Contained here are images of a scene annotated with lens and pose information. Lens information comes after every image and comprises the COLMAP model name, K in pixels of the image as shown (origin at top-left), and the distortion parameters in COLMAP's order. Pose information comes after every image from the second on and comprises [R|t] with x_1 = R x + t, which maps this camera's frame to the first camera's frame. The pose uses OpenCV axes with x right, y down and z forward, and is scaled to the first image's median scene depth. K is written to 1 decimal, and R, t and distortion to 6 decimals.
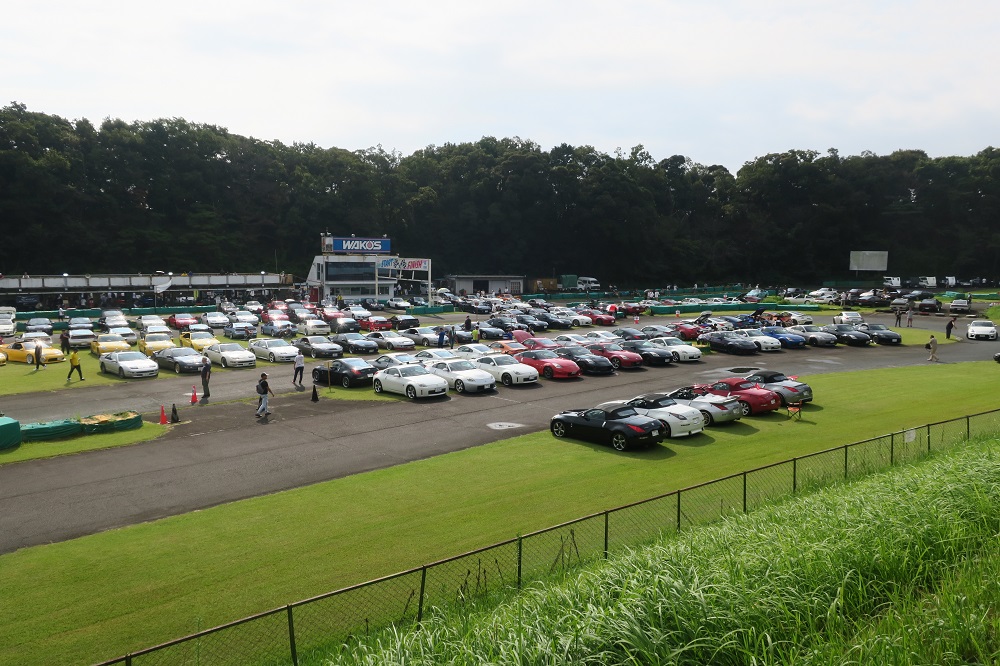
lens RADIAL K [[789.3, 0, 501.0], [0, 789.3, 337.6], [0, 0, 1]] dist [0.001591, 0.012002]
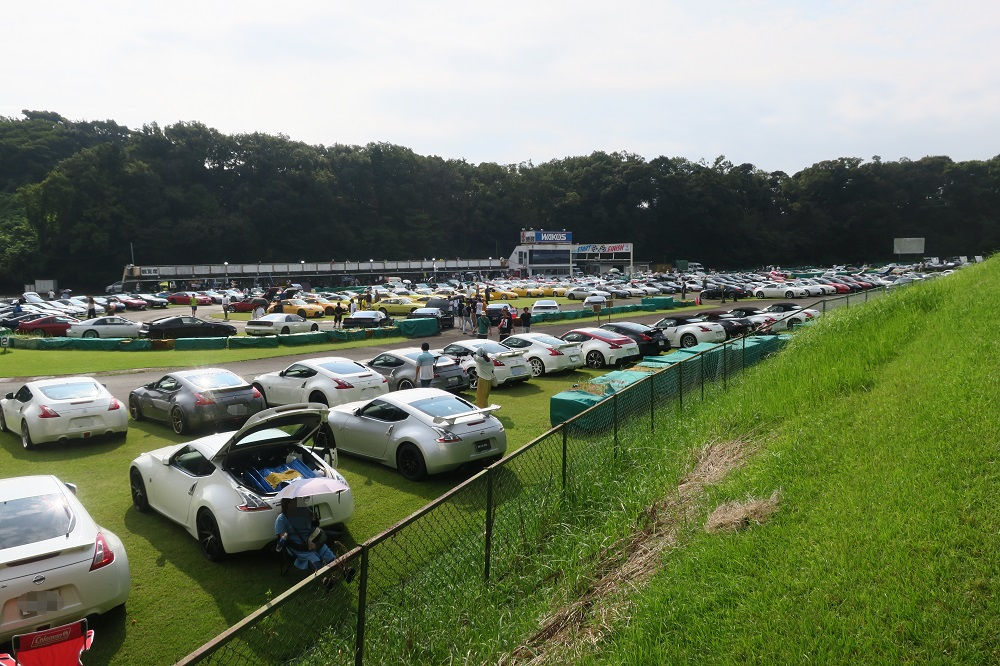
lens RADIAL K [[789.3, 0, 506.7], [0, 789.3, 332.8], [0, 0, 1]] dist [0.001591, 0.012002]
pose [[0.999145, -0.024321, 0.033444, -0.327184], [0.024777, 0.999605, -0.013291, 0.063351], [-0.033108, 0.014108, 0.999352, -0.340558]]
